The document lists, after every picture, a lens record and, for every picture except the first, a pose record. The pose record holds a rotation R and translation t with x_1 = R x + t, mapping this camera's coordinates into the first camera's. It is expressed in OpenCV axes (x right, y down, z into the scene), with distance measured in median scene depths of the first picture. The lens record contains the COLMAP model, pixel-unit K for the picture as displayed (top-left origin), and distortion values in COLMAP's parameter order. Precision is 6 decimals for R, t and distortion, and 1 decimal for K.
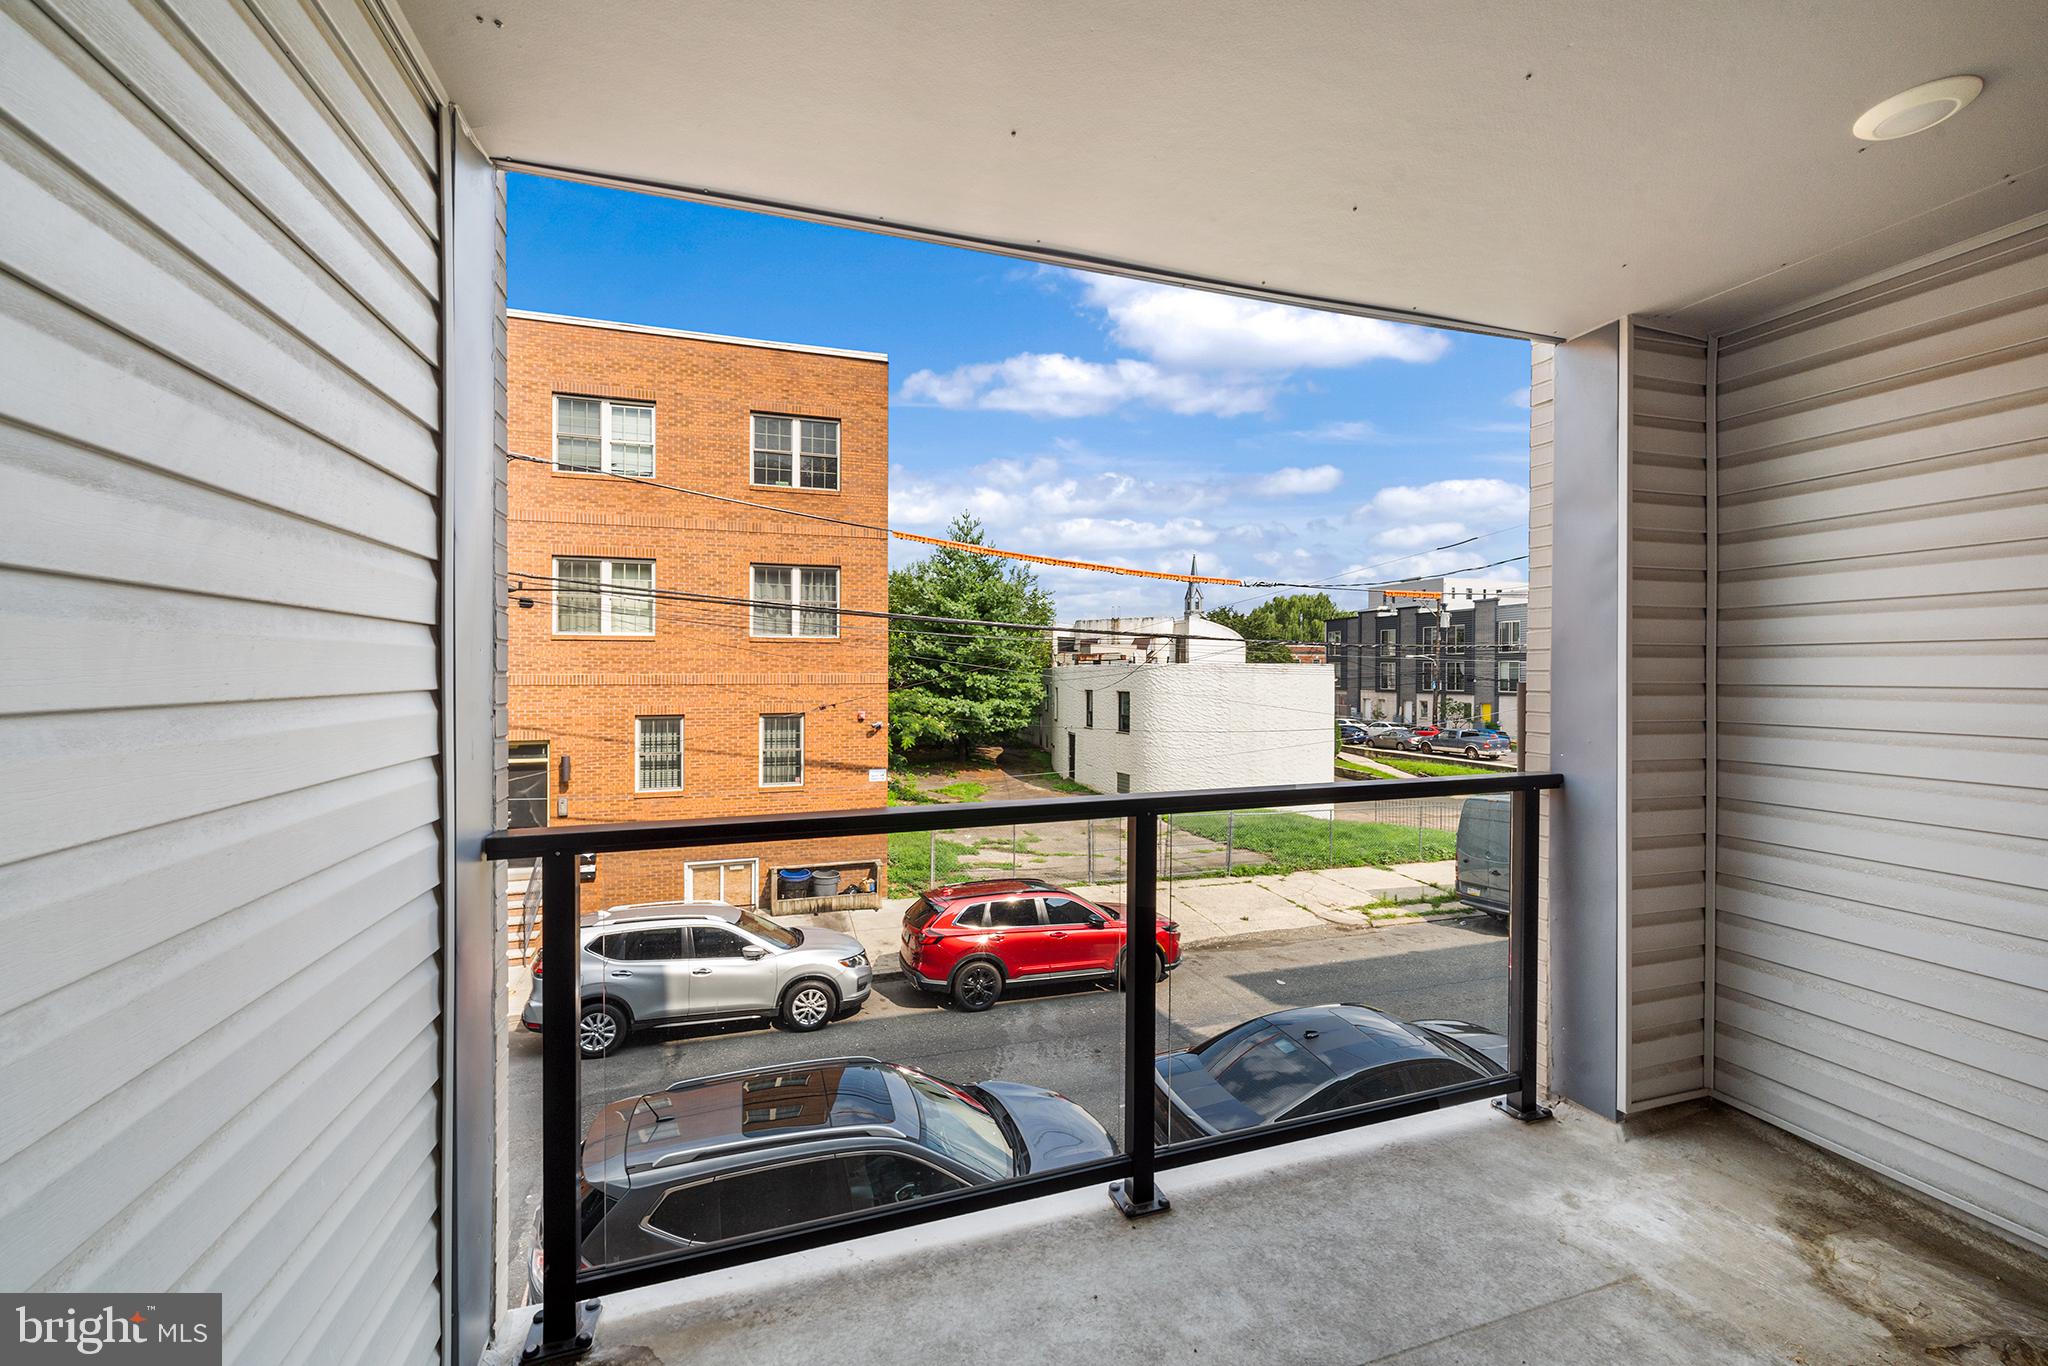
lens RADIAL K [[788.6, 0, 1018.9], [0, 788.6, 679.7], [0, 0, 1]] dist [-0.011117, -0.000155]
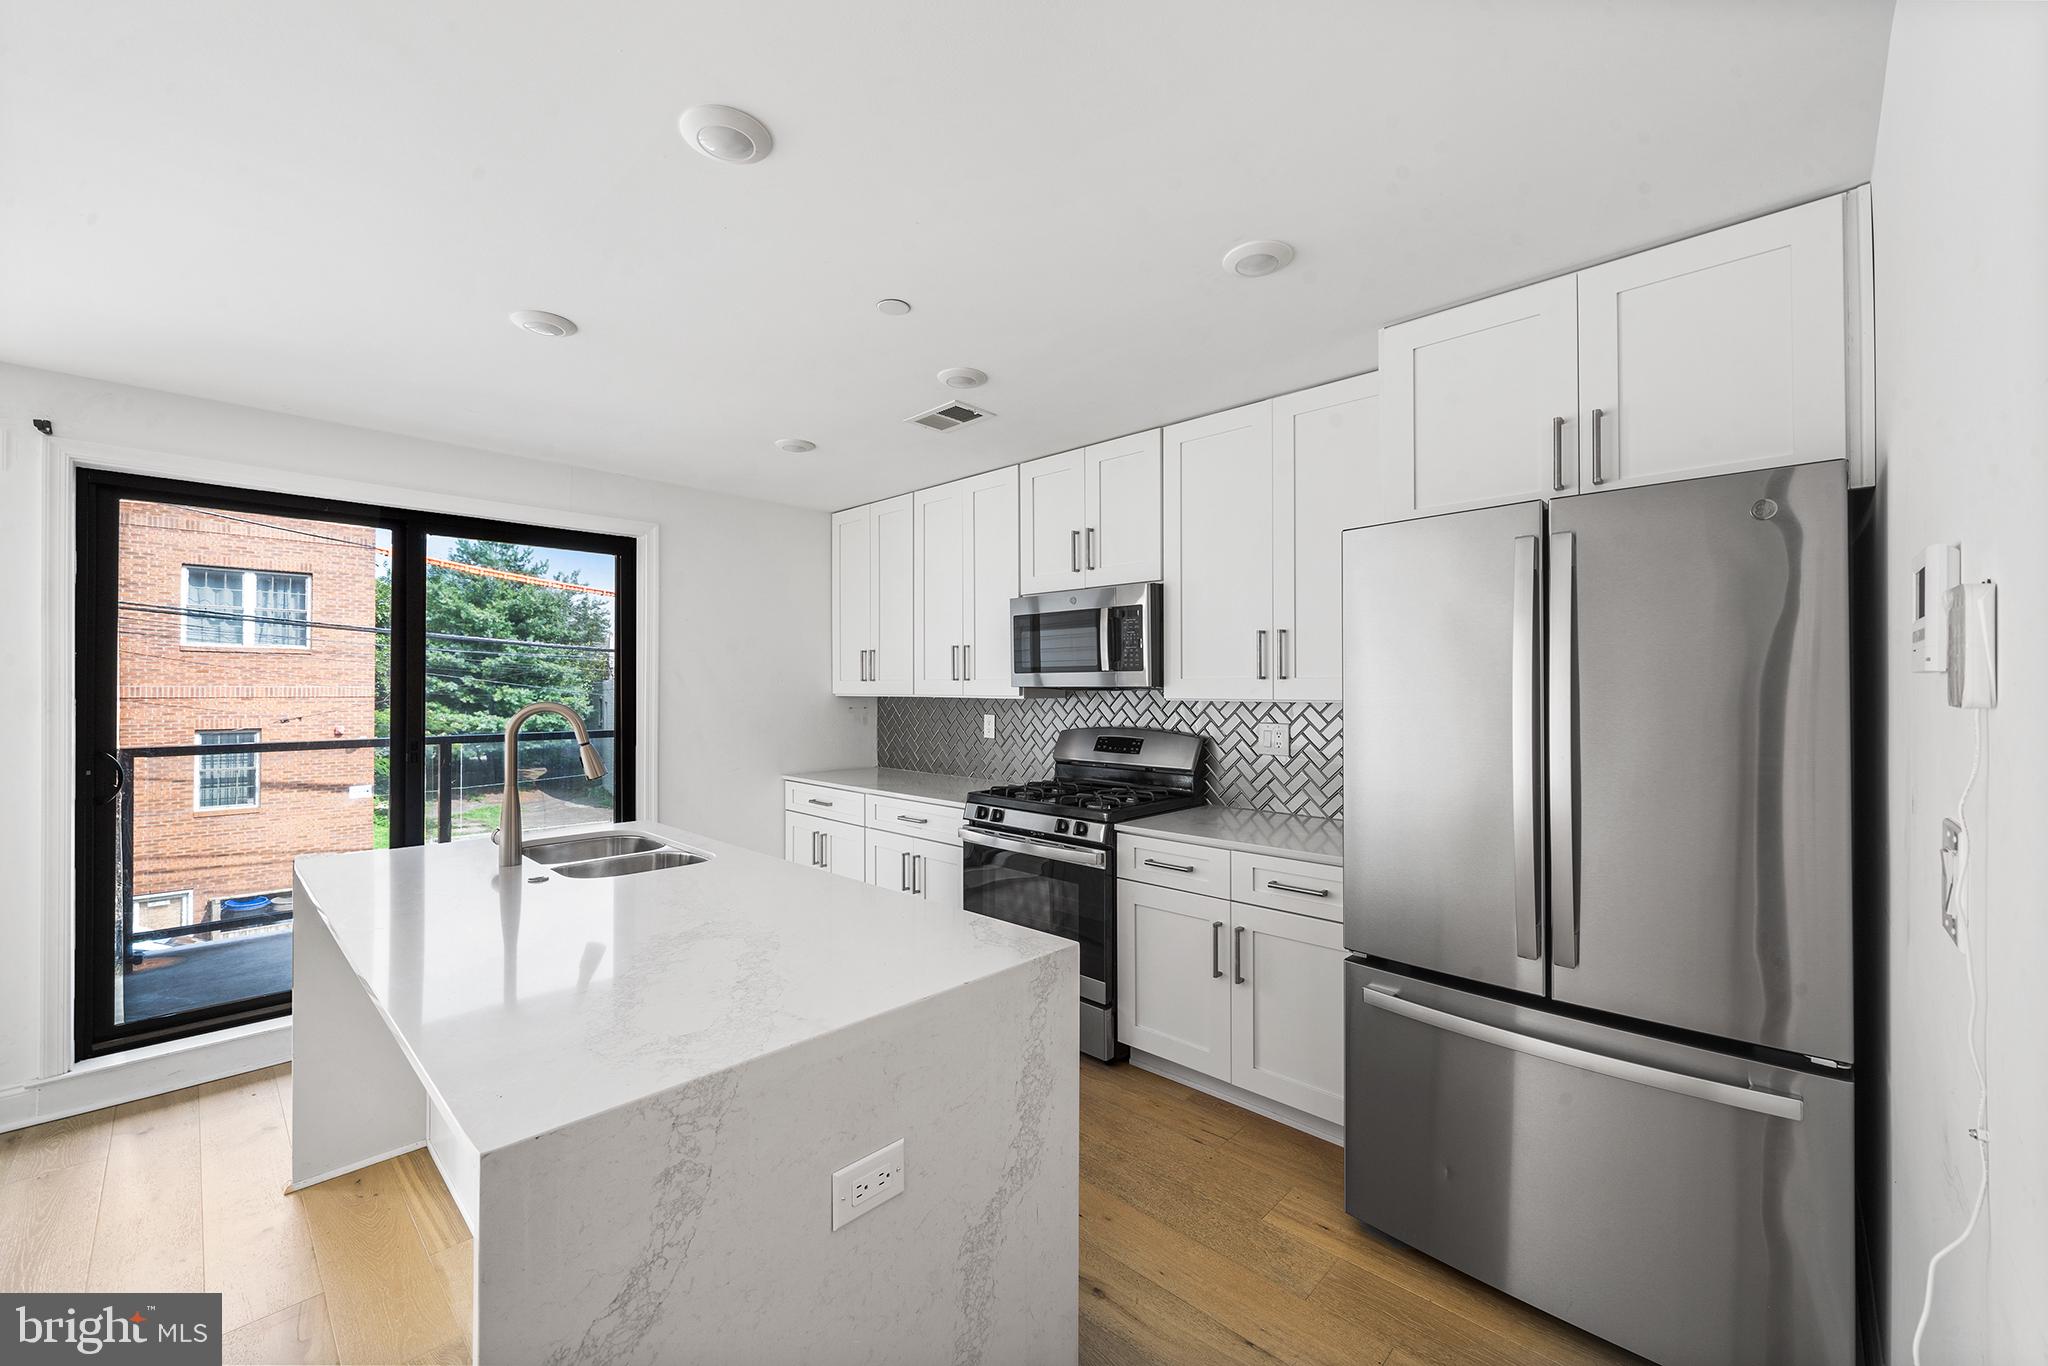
lens RADIAL K [[788.6, 0, 1024.6], [0, 788.6, 687.2], [0, 0, 1]] dist [-0.011117, -0.000155]
pose [[0.873251, 0.003938, 0.487255, 0.064016], [0.000379, 0.999962, -0.008761, 0.001188], [-0.487271, 0.007835, 0.873216, -0.233607]]
